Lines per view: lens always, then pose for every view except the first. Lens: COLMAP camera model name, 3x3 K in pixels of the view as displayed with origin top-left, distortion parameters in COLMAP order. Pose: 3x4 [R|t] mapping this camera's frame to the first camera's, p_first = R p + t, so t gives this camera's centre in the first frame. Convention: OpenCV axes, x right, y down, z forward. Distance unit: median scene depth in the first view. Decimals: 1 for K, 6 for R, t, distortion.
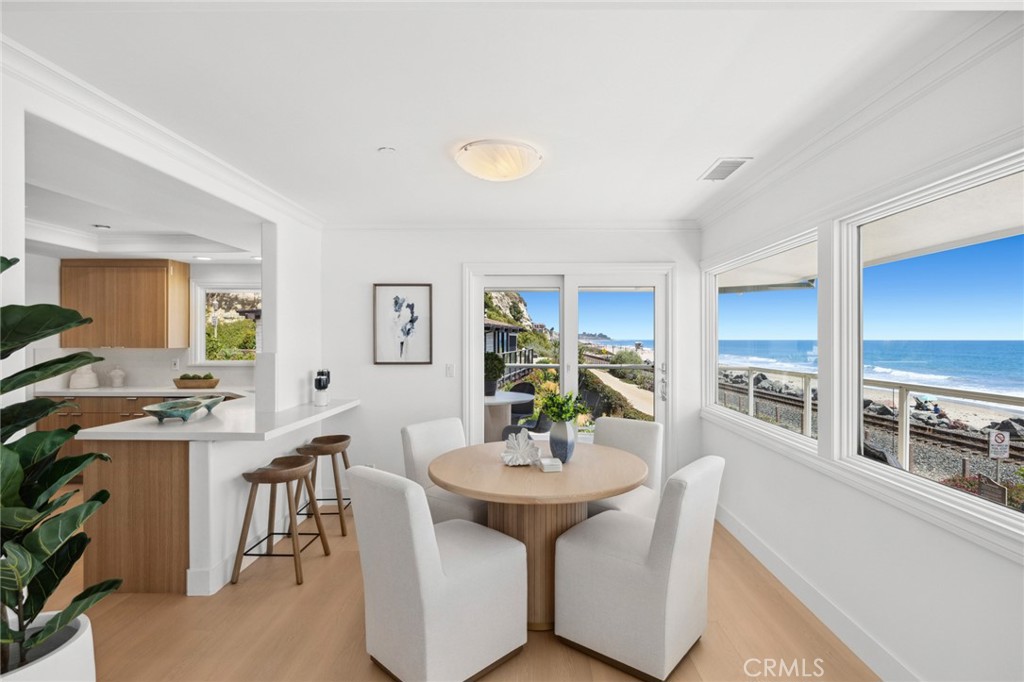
lens RADIAL K [[499.0, 0, 558.1], [0, 499.0, 340.9], [0, 0, 1]] dist [-0.025199, -0.000135]
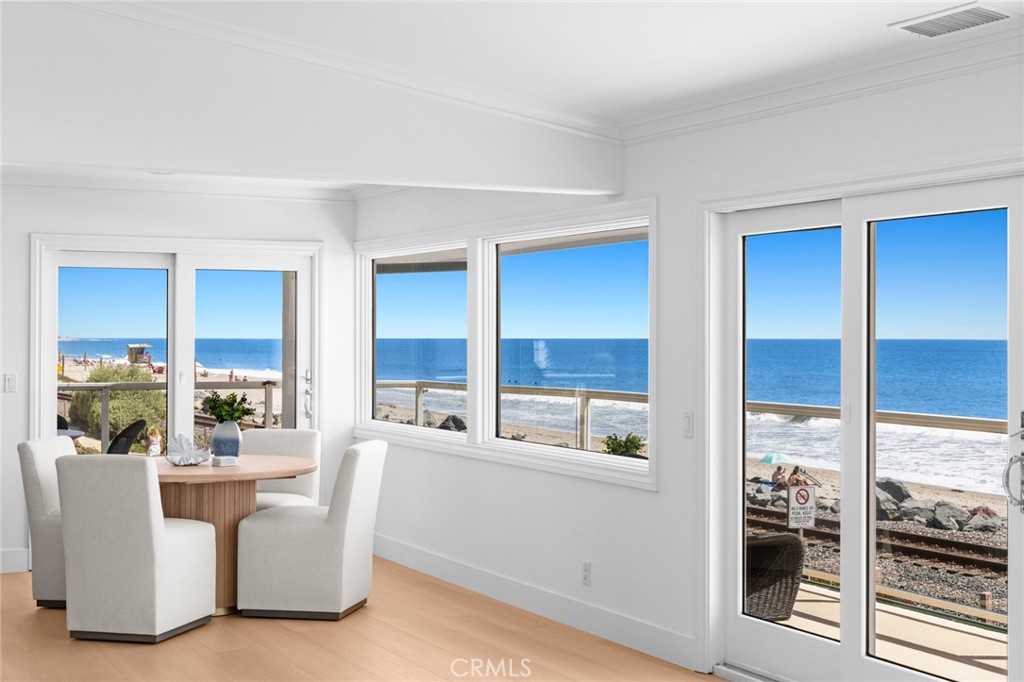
lens RADIAL K [[1473.5, 0, 559.4], [0, 1473.5, 315.7], [0, 0, 1]] dist [-0.021846, 0.000000]
pose [[0.899153, 0.006805, 0.437581, -0.428338], [0.000406, 0.999866, -0.016382, -0.001663], [-0.437634, 0.014908, 0.899030, -1.204613]]
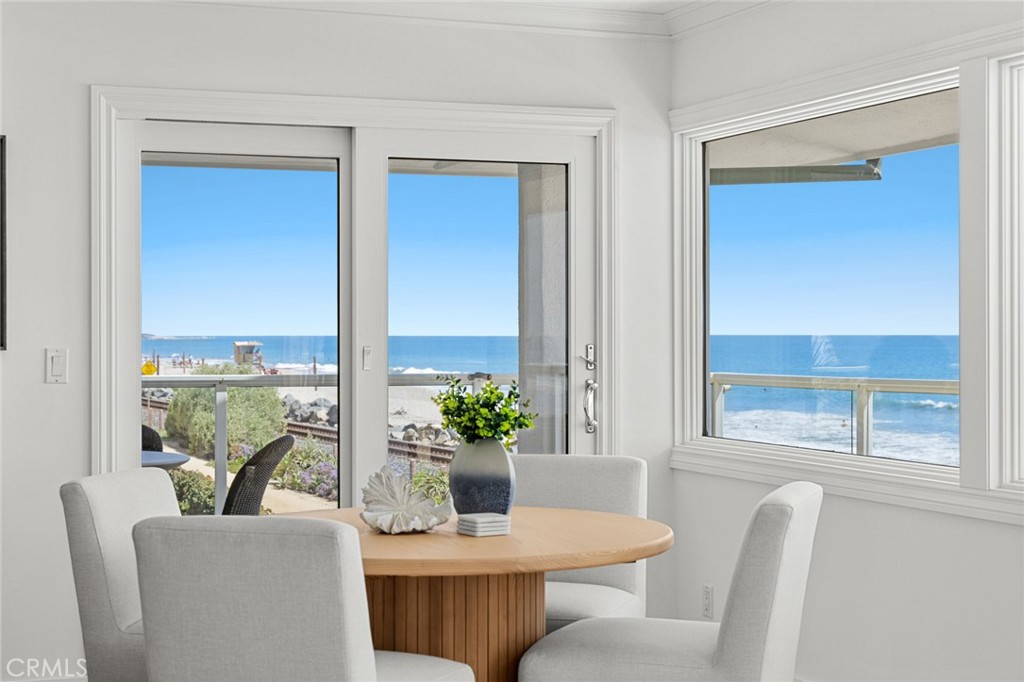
lens RADIAL K [[1739.0, 0, 517.5], [0, 1739.0, 332.3], [0, 0, 1]] dist [0.003724, 0.000000]
pose [[0.945786, 0.000265, 0.324790, -0.315675], [0.001464, 0.999986, -0.005077, 0.040224], [-0.324787, 0.005278, 0.945772, -0.369281]]
